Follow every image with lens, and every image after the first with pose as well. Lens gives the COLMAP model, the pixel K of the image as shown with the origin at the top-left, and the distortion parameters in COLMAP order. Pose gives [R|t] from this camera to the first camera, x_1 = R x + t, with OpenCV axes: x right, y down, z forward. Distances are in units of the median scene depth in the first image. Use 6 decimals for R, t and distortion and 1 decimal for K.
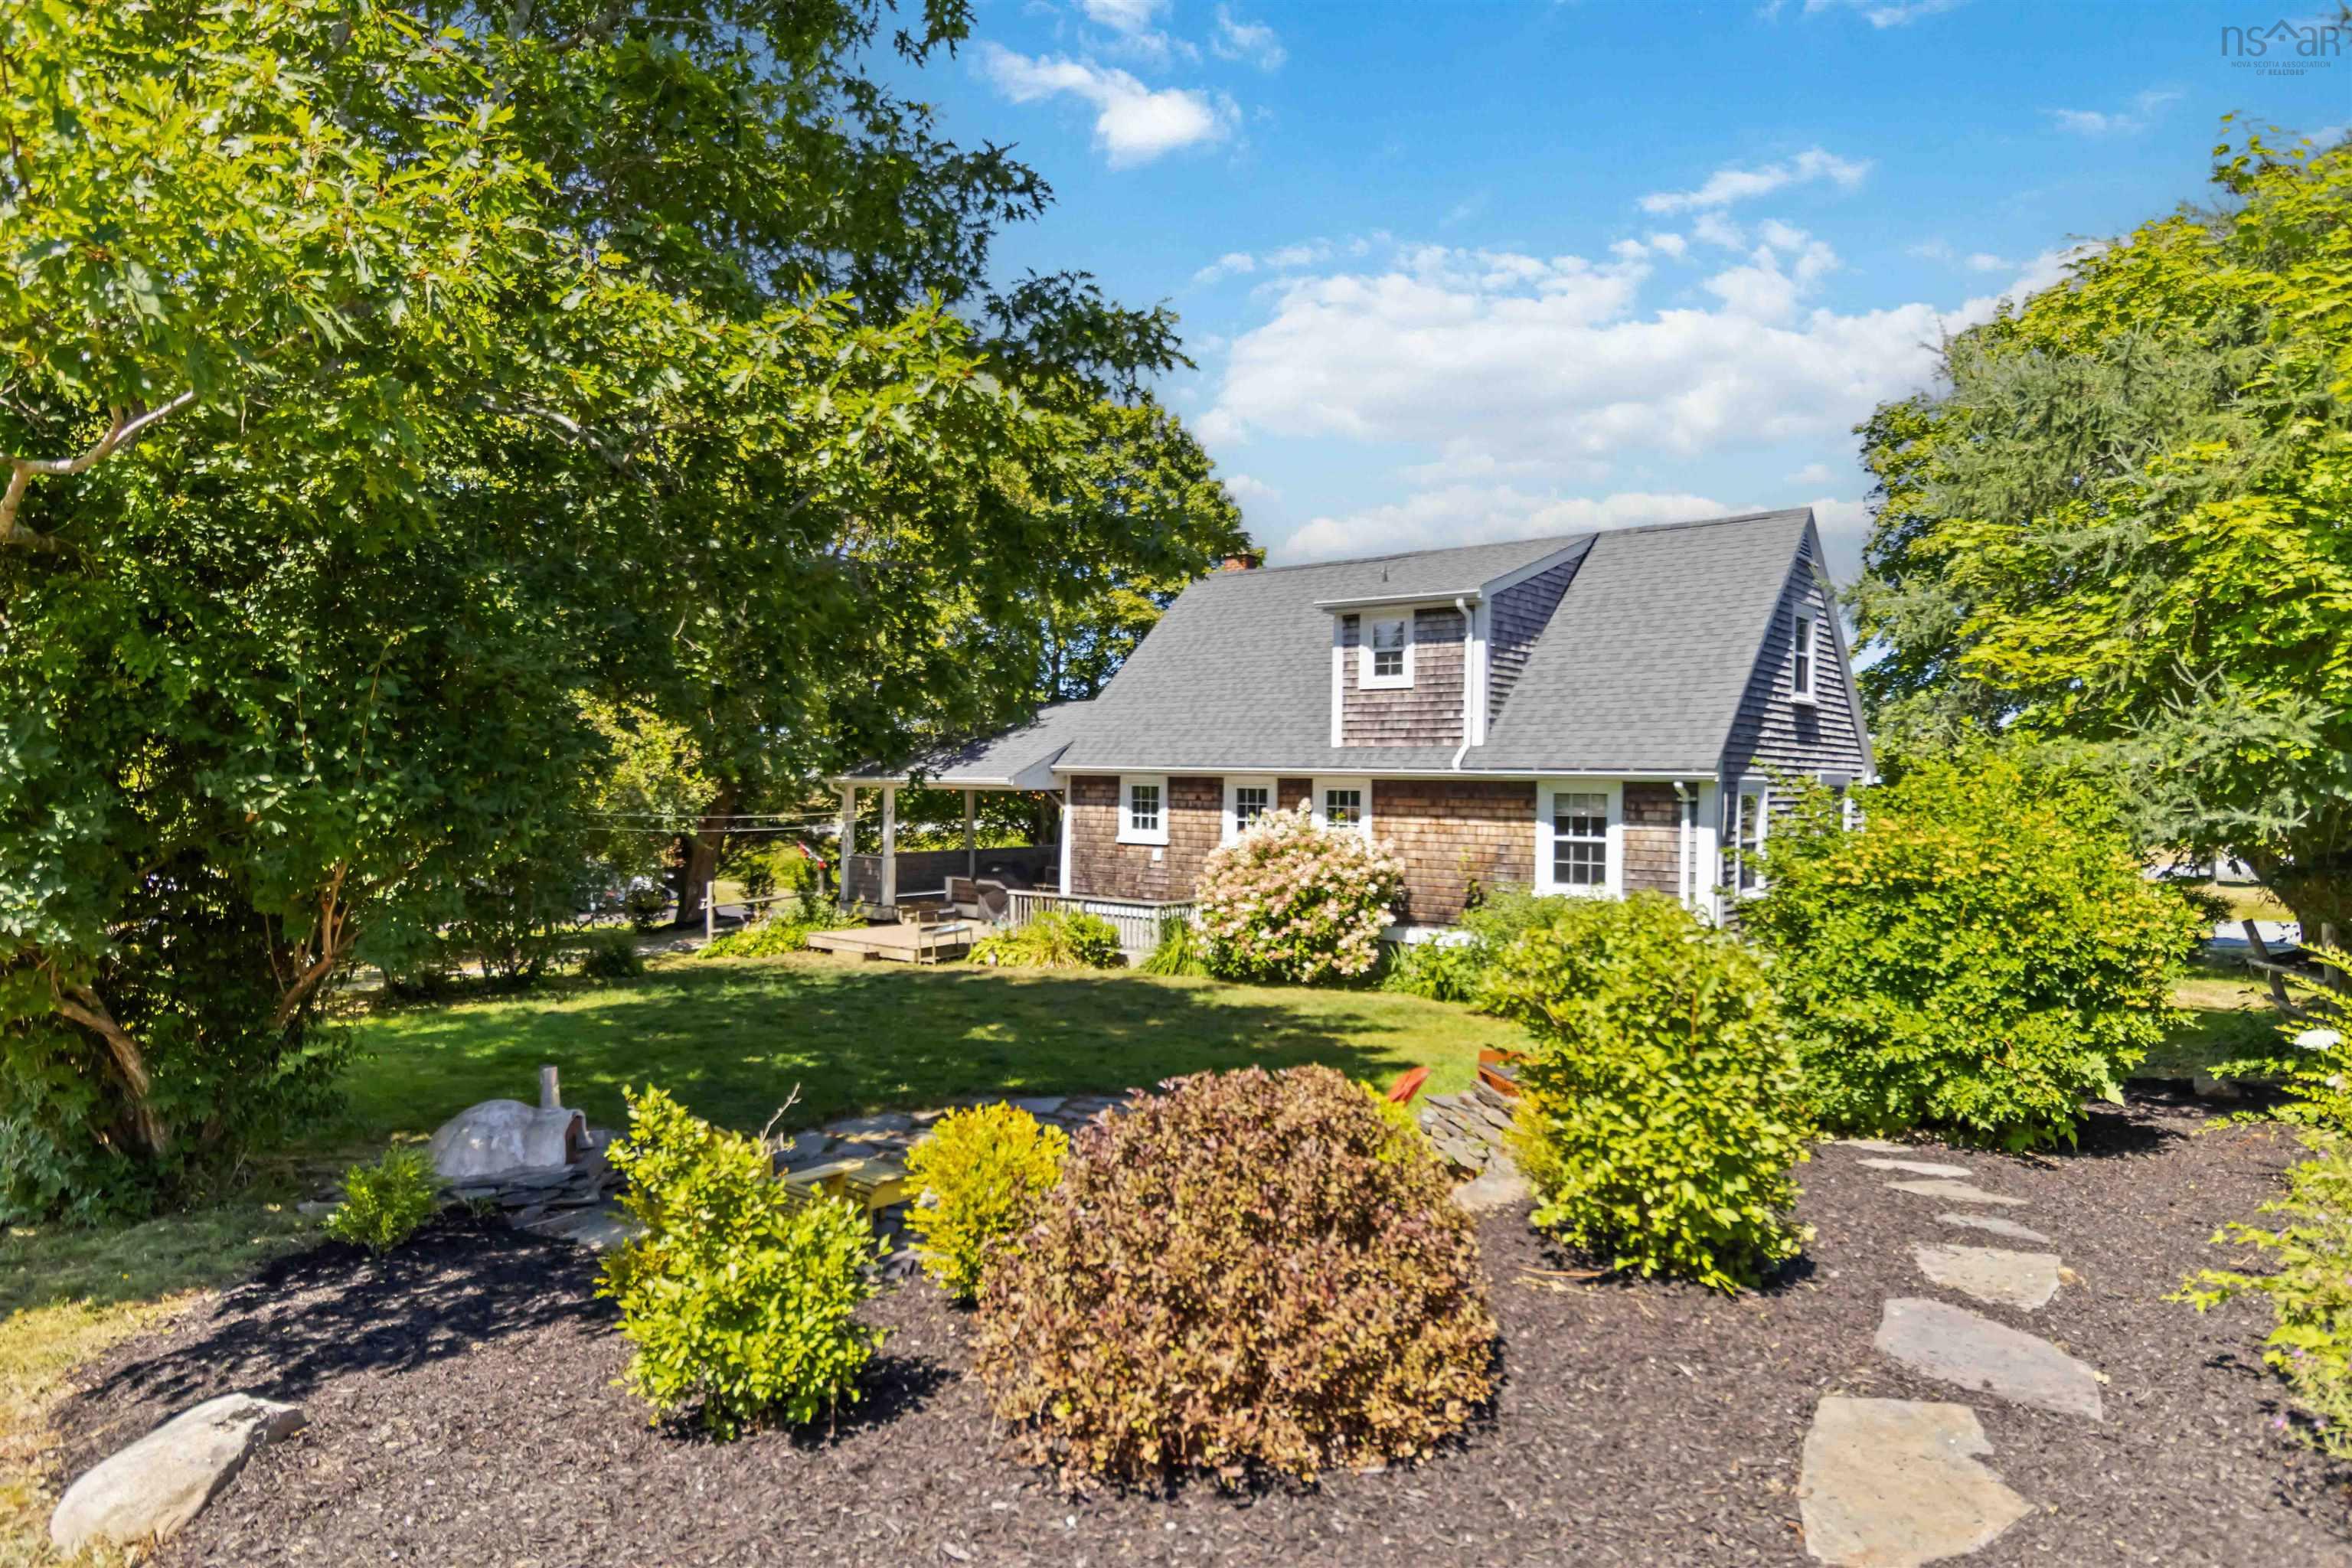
lens RADIAL K [[1410.7, 0, 1176.0], [0, 1410.7, 784.0], [0, 0, 1]] dist [0.000851, 0.000337]
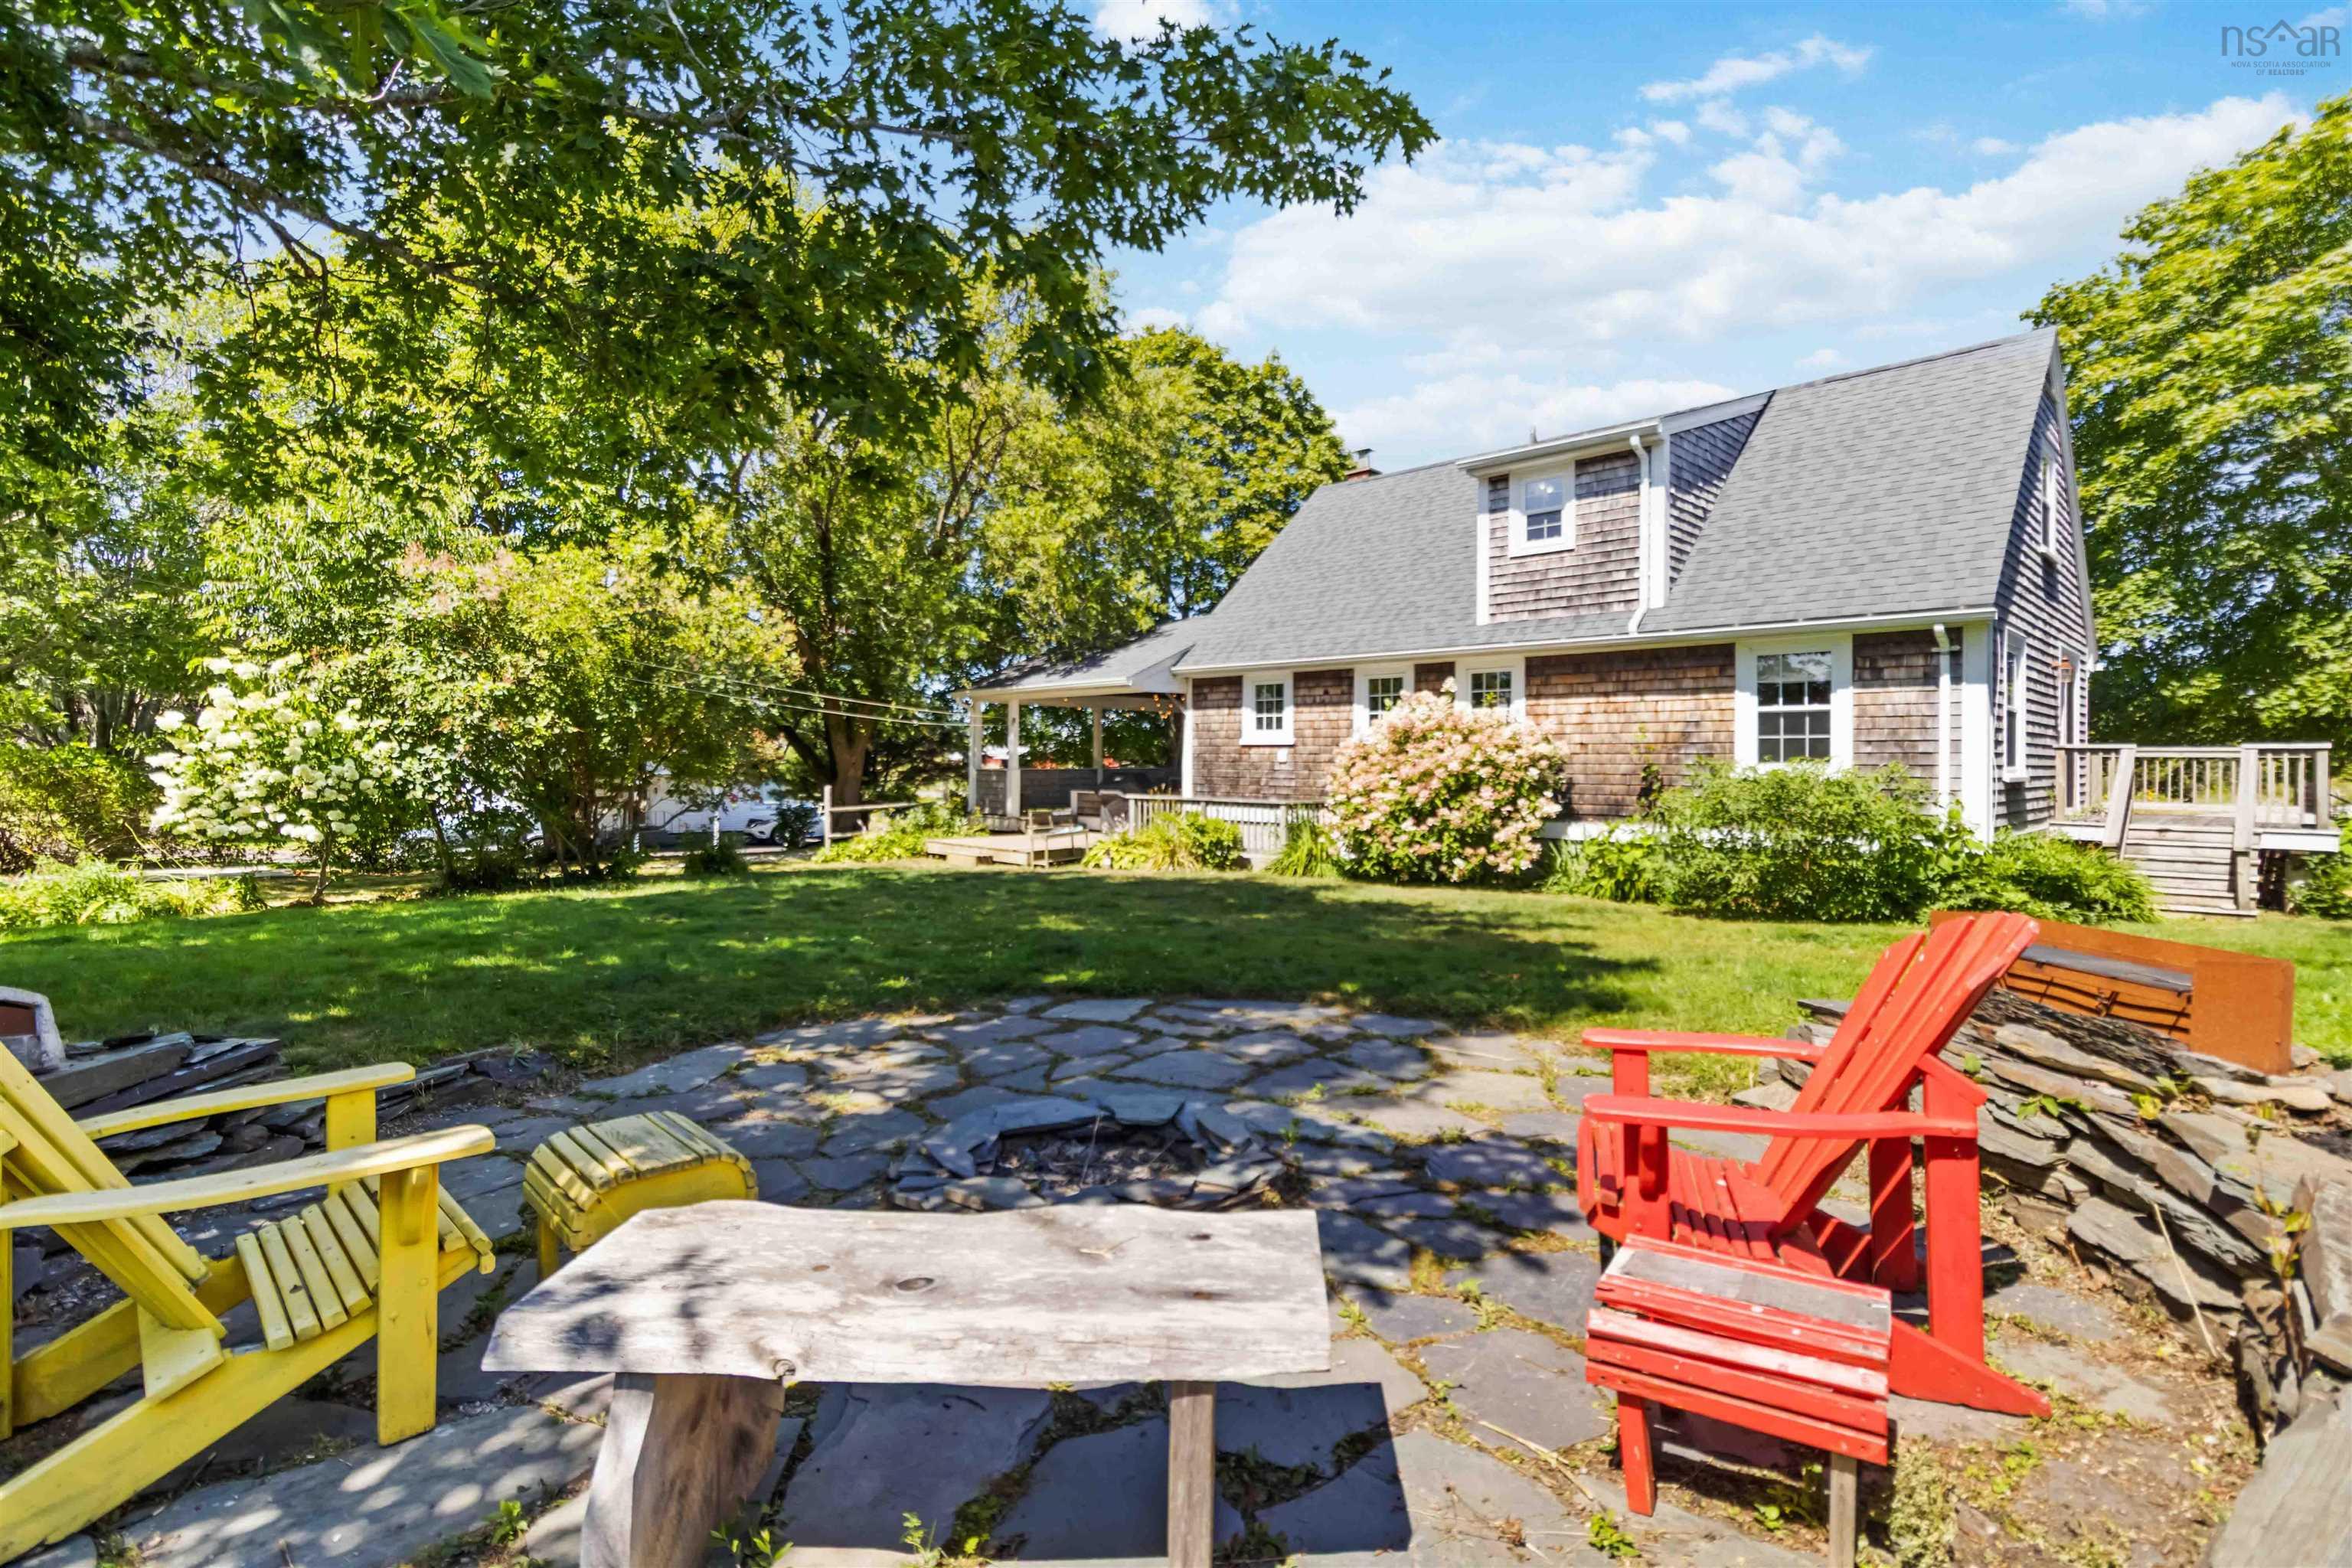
lens RADIAL K [[1116.9, 0, 1182.0], [0, 1116.9, 755.8], [0, 0, 1]] dist [-0.001371, -0.000178]
pose [[0.995063, -0.005433, -0.099099, -0.007108], [0.004200, 0.999911, -0.012646, 0.068759], [0.099159, 0.012167, 0.994997, 0.287453]]
